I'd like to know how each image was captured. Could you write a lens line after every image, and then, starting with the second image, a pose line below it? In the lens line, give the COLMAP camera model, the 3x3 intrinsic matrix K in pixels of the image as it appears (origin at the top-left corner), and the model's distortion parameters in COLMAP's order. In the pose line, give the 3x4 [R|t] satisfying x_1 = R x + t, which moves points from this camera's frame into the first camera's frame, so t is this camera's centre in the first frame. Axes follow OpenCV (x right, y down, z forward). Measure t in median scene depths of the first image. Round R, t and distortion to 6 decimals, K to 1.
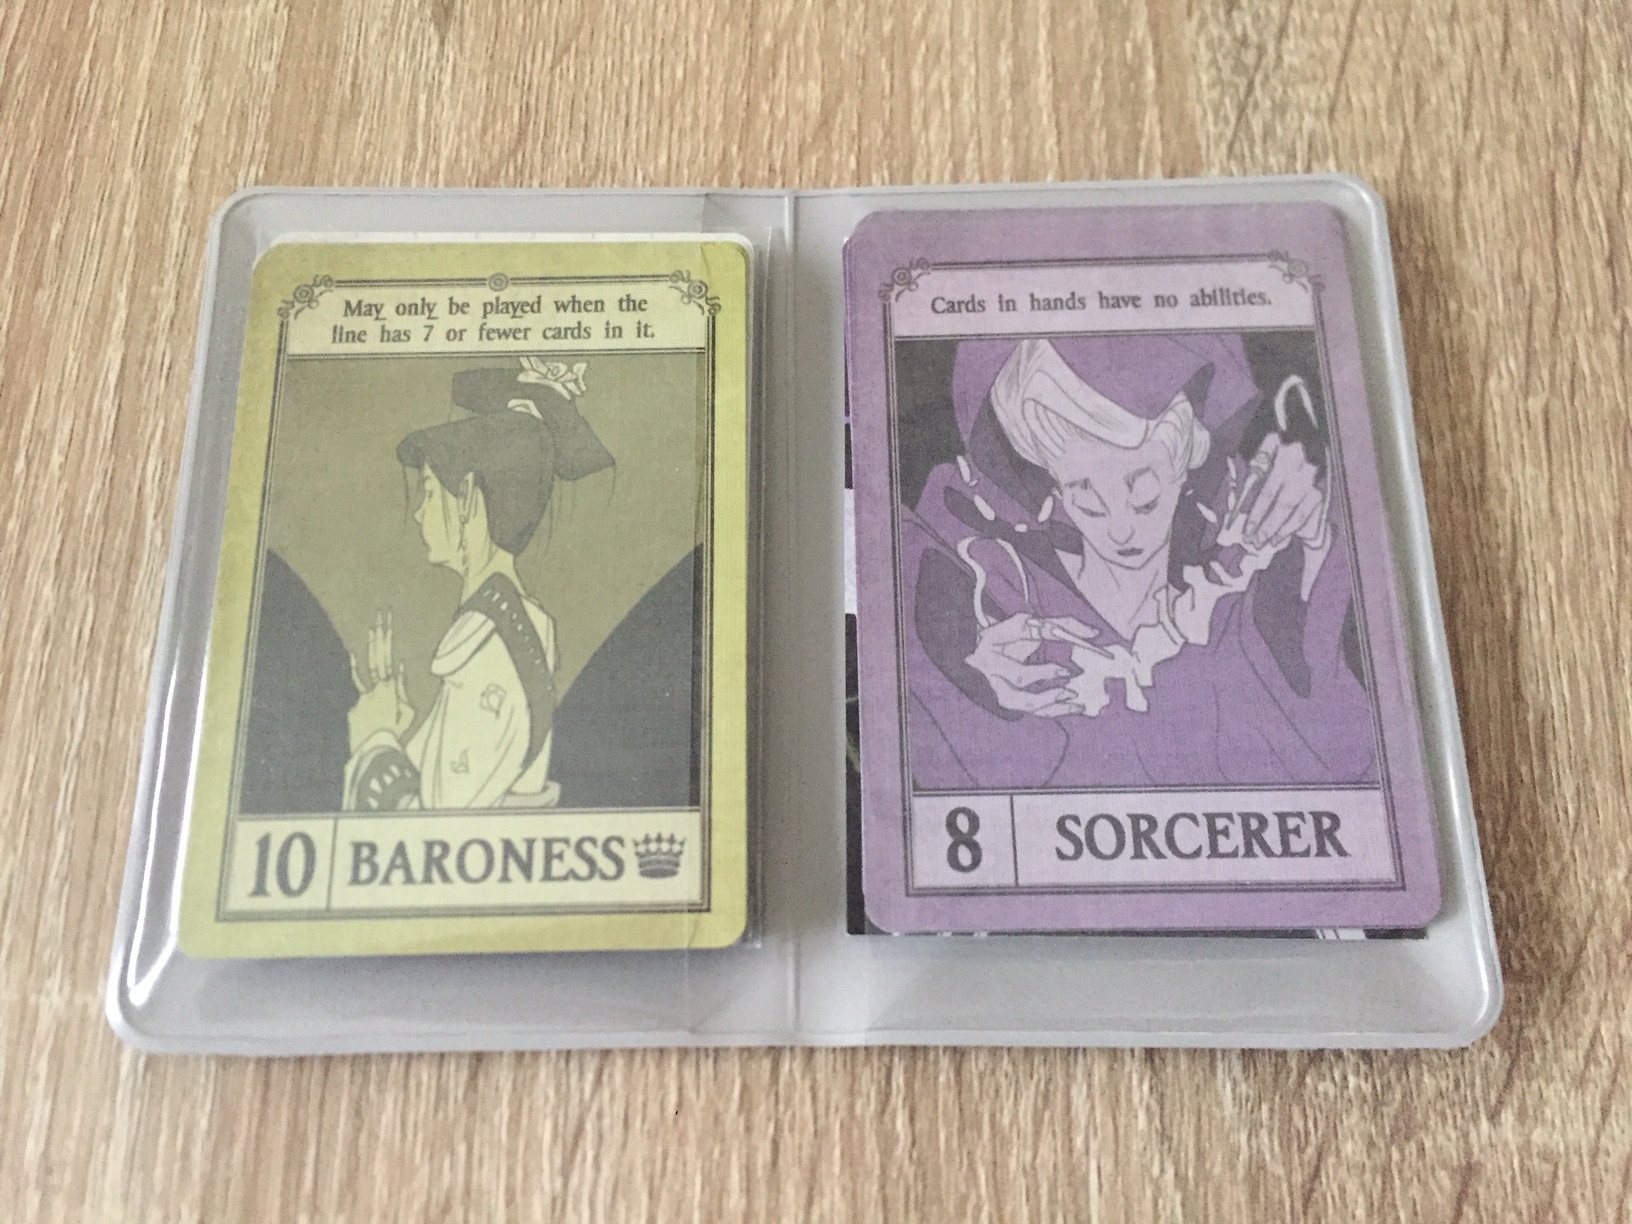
lens RADIAL K [[1436.2, 0, 802.5], [0, 1436.2, 603.4], [0, 0, 1]] dist [0.092036, -0.167475]
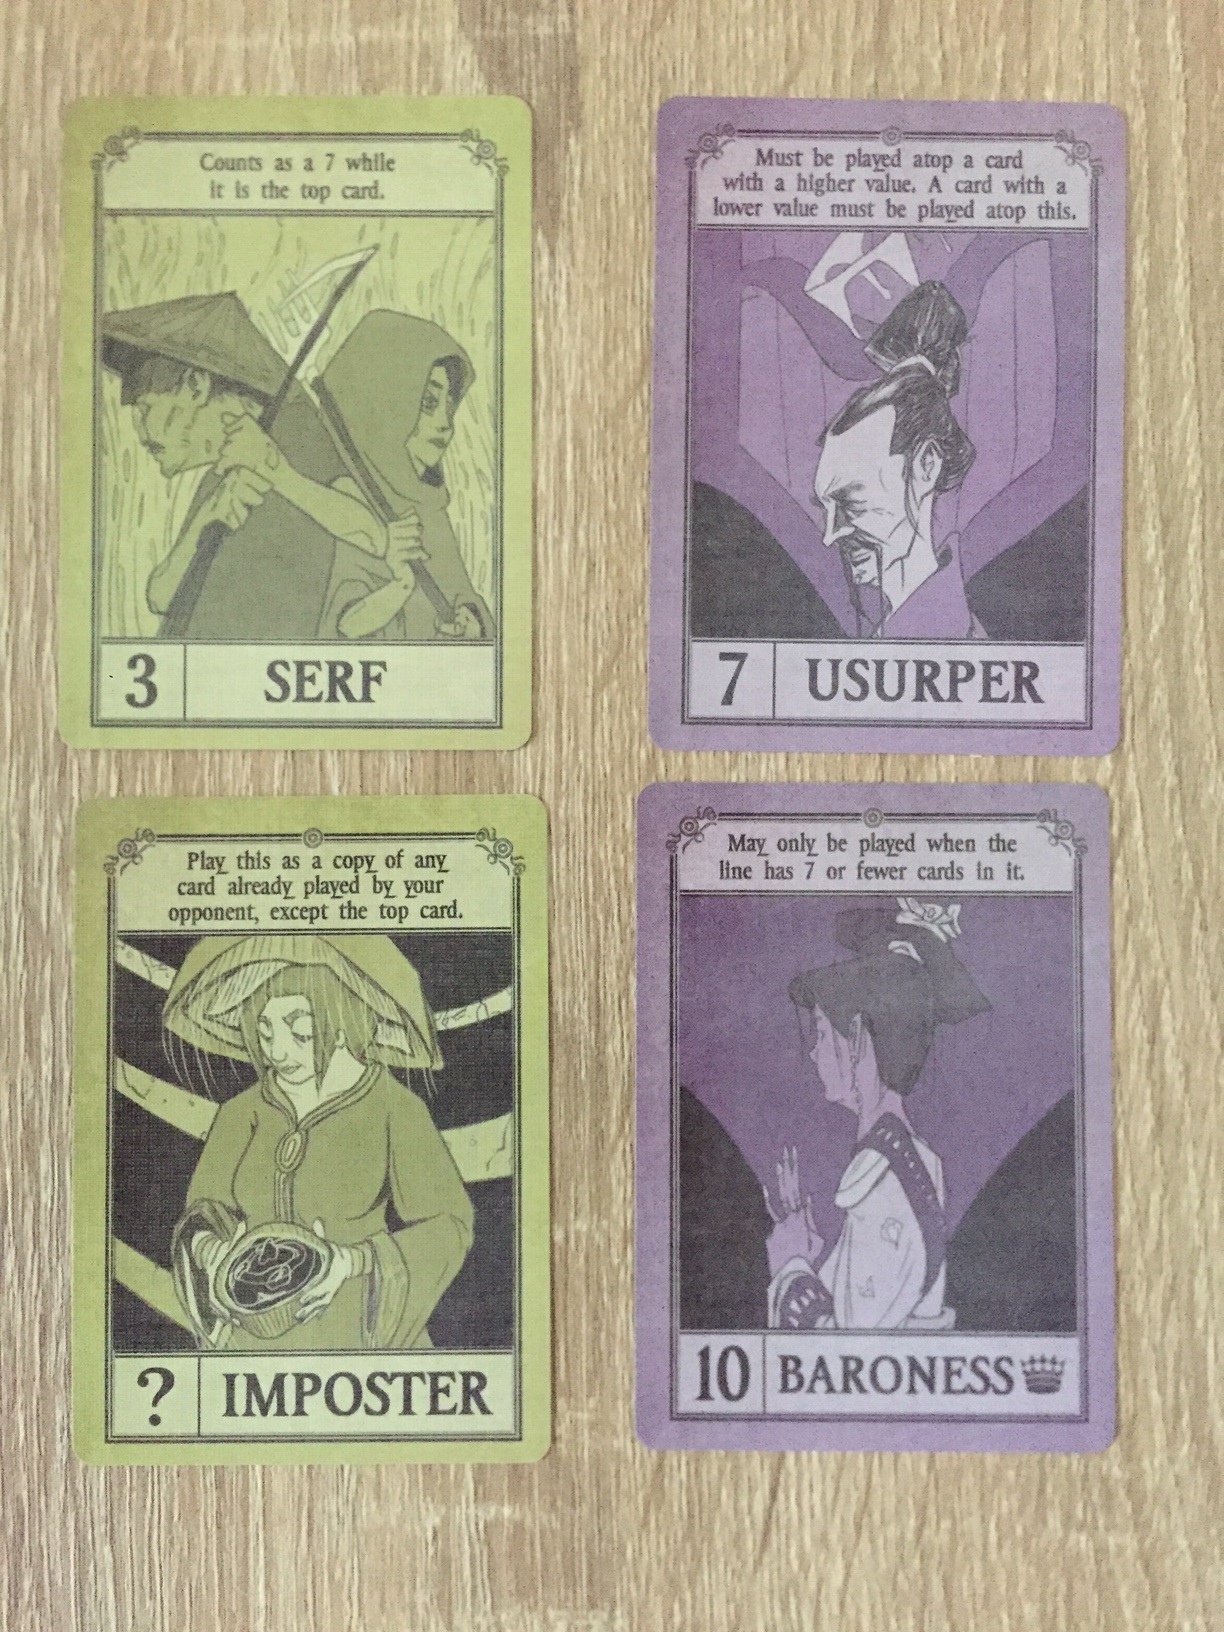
lens RADIAL K [[1436.2, 0, 618.6], [0, 1436.2, 812.4], [0, 0, 1]] dist [0.092036, -0.167475]
pose [[0.999473, -0.030925, 0.009871, -0.231759], [0.026875, 0.958821, 0.282738, -0.311119], [-0.018209, -0.282324, 0.959146, -0.022491]]
